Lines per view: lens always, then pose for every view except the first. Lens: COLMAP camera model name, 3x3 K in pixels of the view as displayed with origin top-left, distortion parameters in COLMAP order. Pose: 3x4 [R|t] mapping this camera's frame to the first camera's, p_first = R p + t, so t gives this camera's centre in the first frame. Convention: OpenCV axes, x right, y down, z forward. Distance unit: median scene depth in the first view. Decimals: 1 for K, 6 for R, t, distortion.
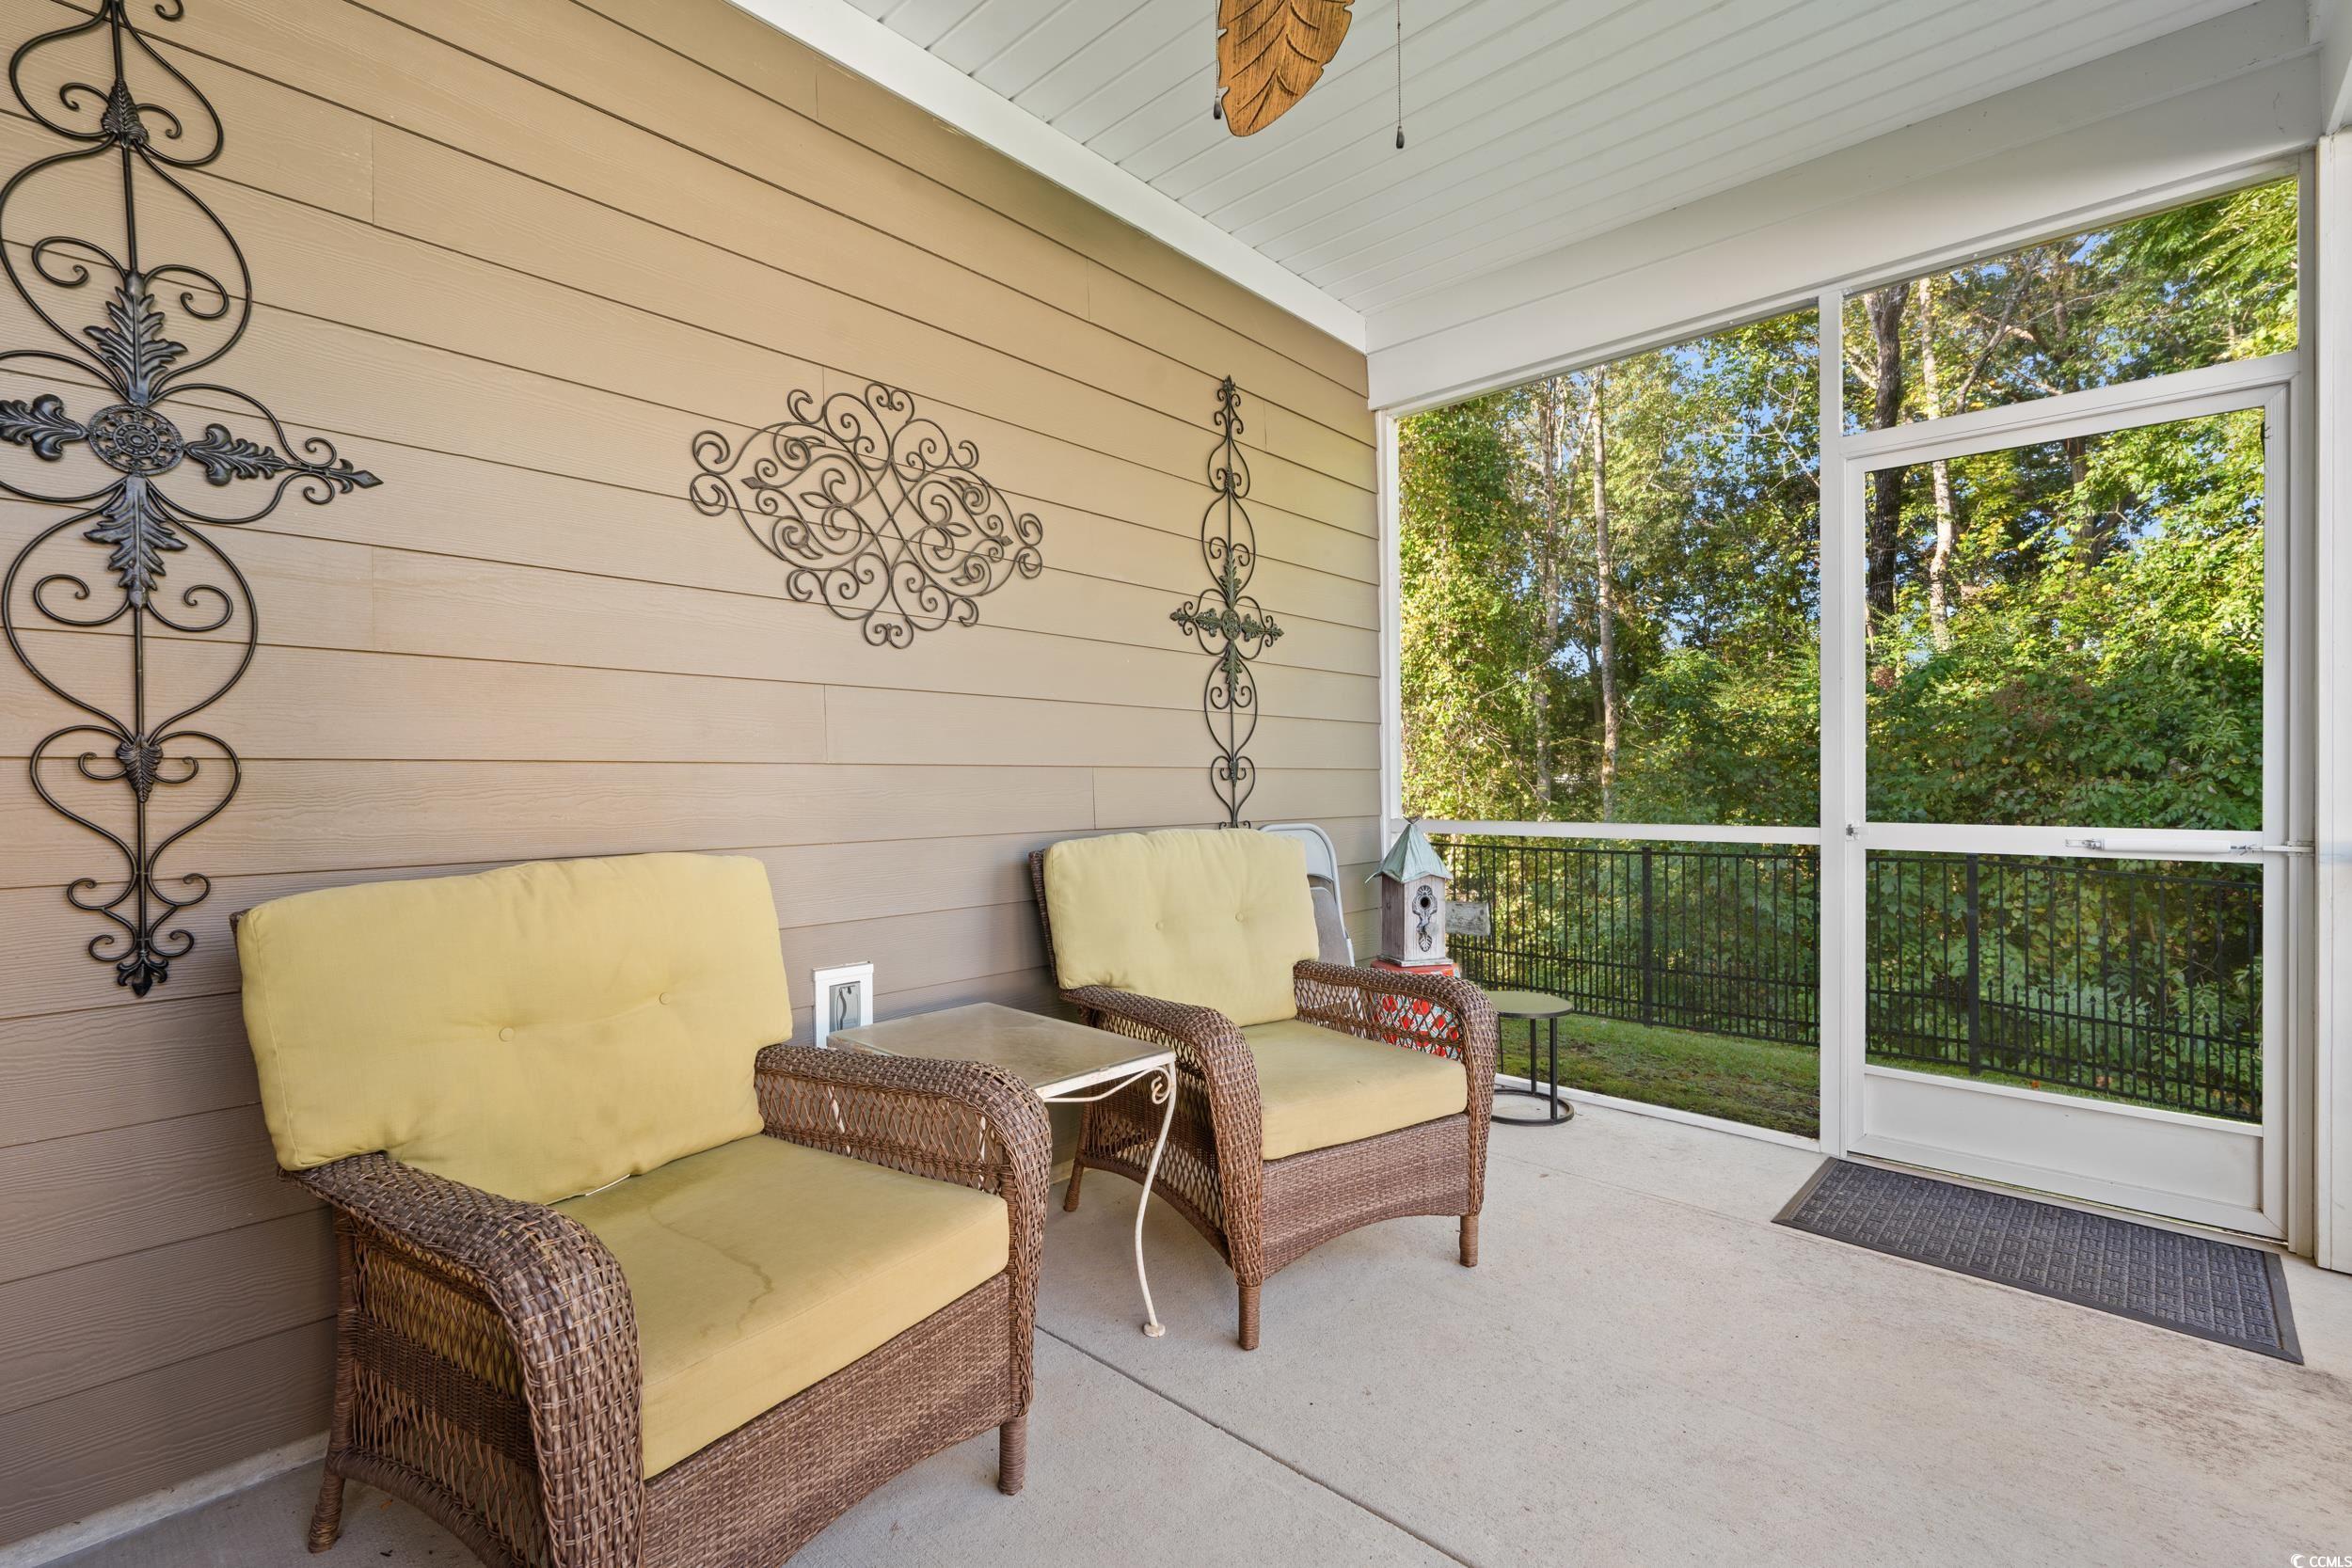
lens RADIAL K [[1039.6, 0, 1117.1], [0, 1039.6, 784.3], [0, 0, 1]] dist [-0.011272, 0.000531]
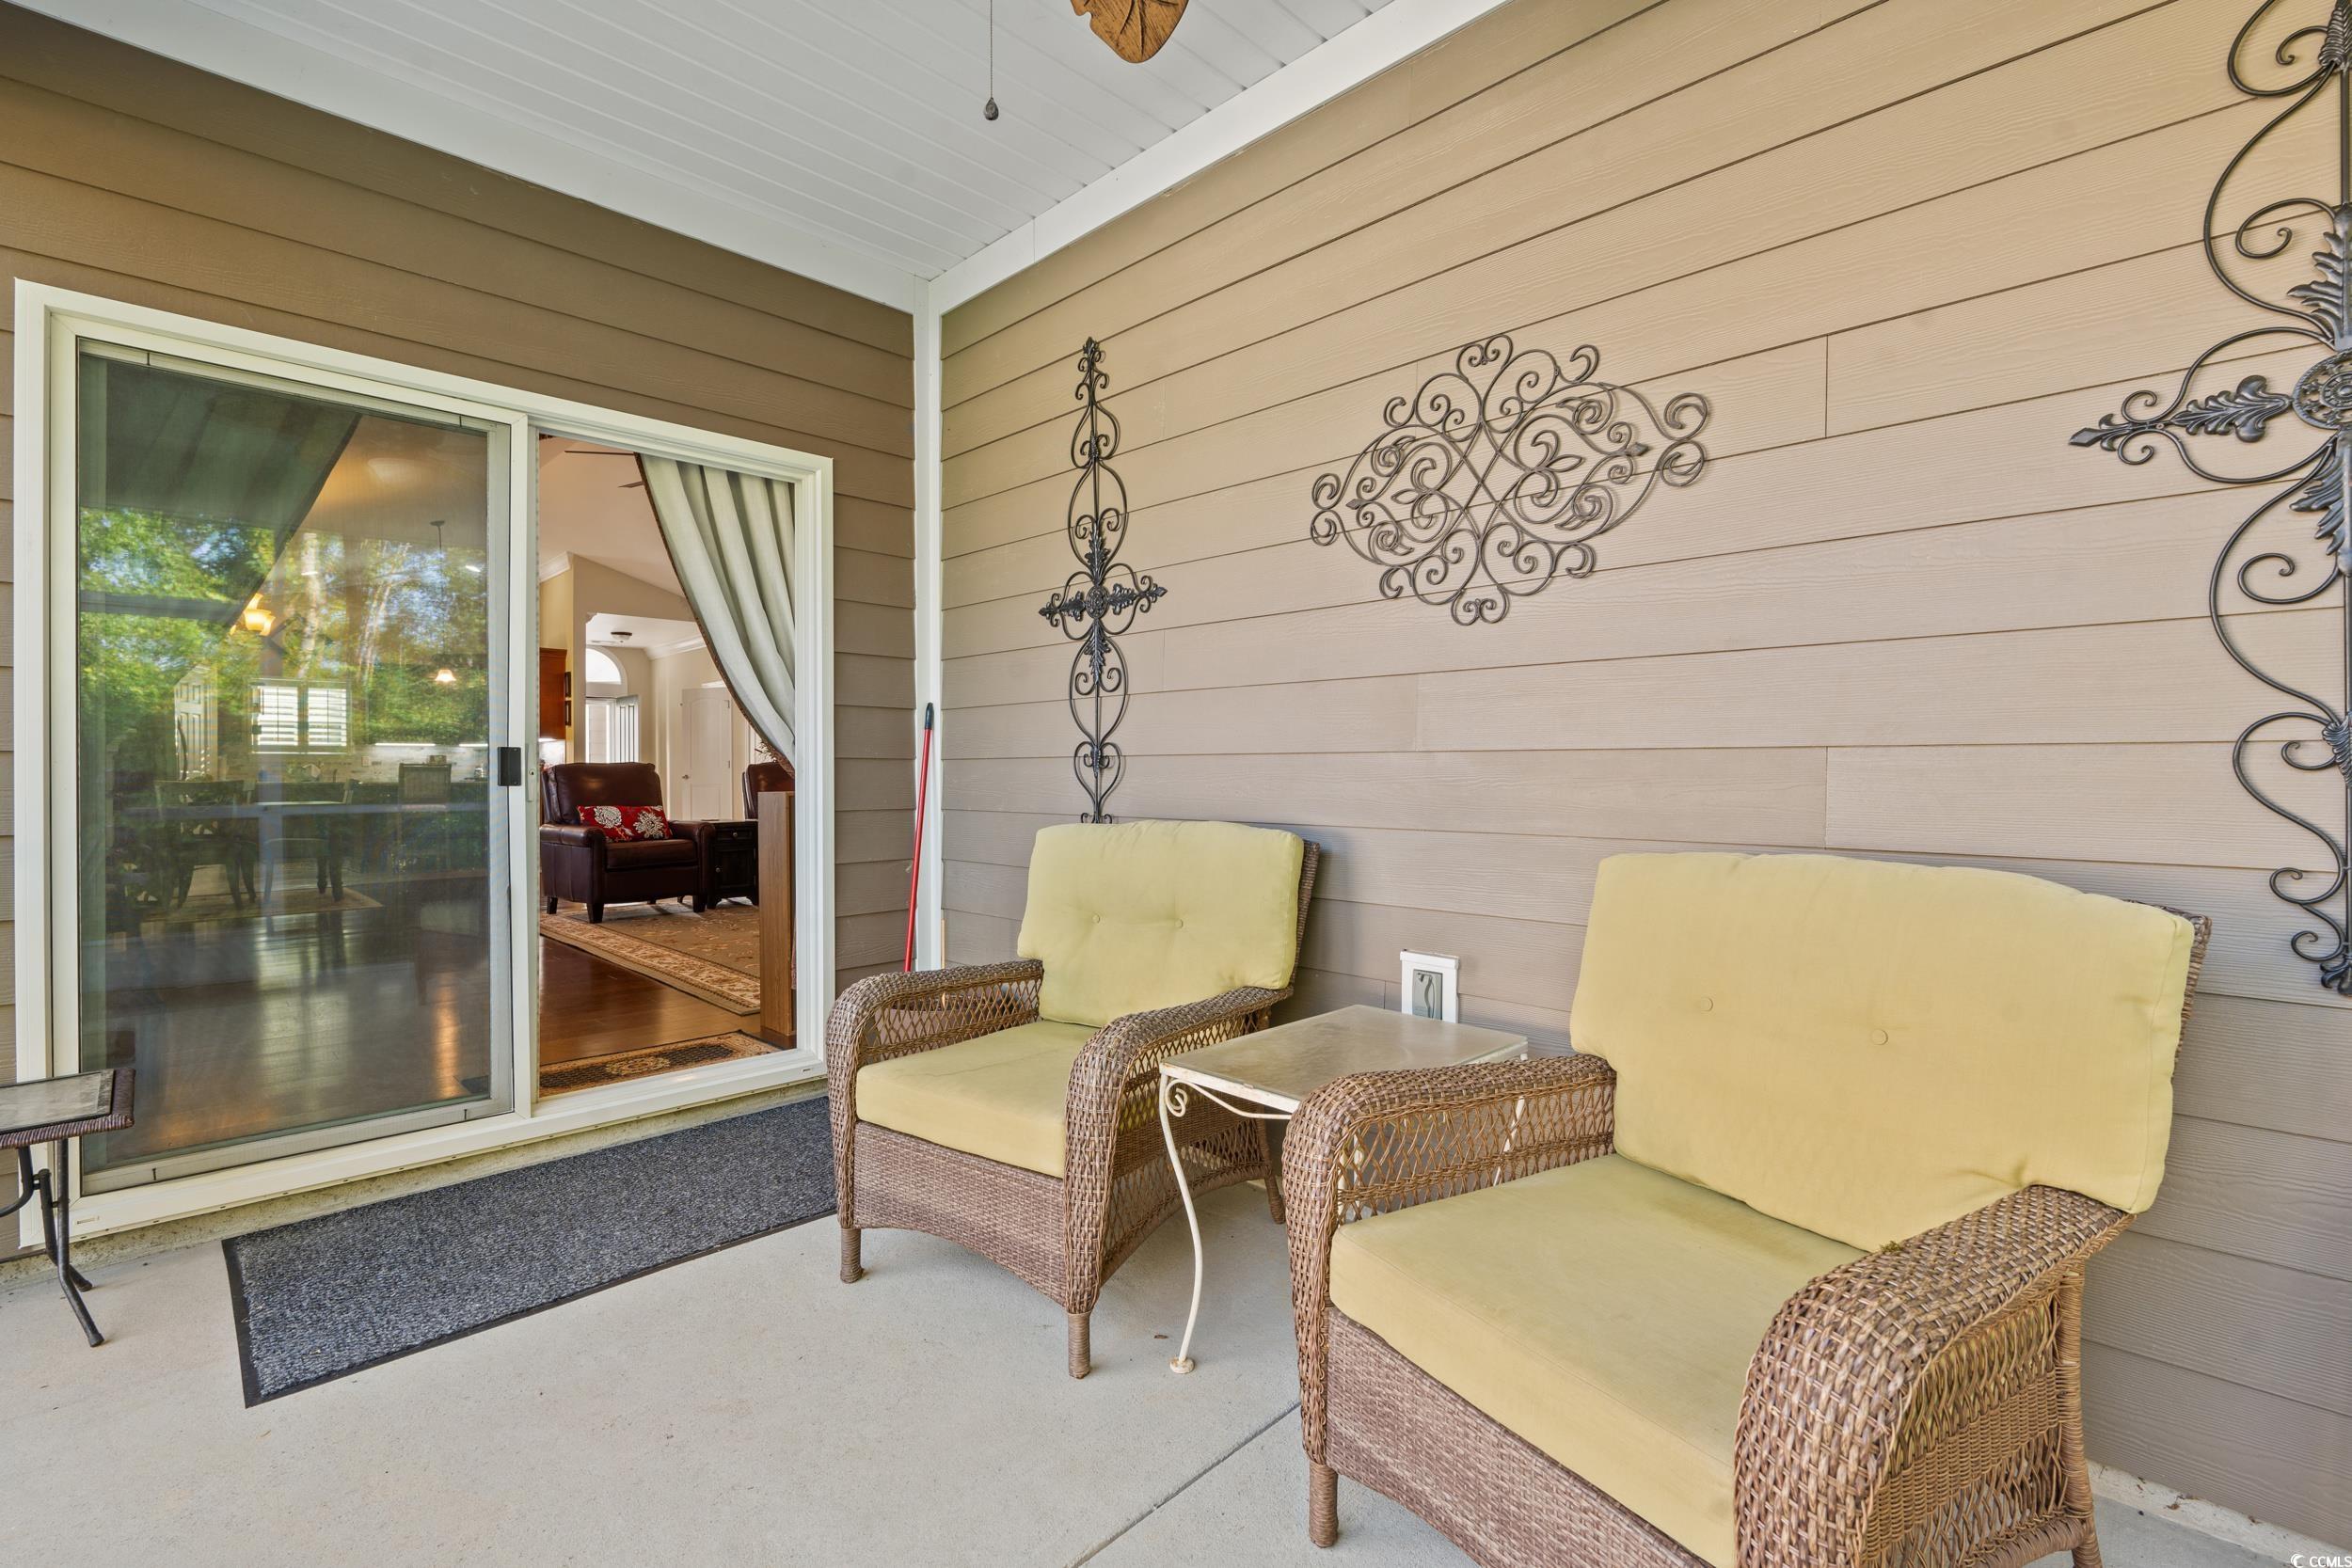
lens RADIAL K [[1039.6, 0, 1169.9], [0, 1039.6, 781.8], [0, 0, 1]] dist [-0.011272, 0.000531]
pose [[-0.018193, 0.017570, -0.999680, 0.787130], [-0.004457, 0.999834, 0.017654, -0.007188], [0.999825, 0.004777, -0.018112, 0.818584]]
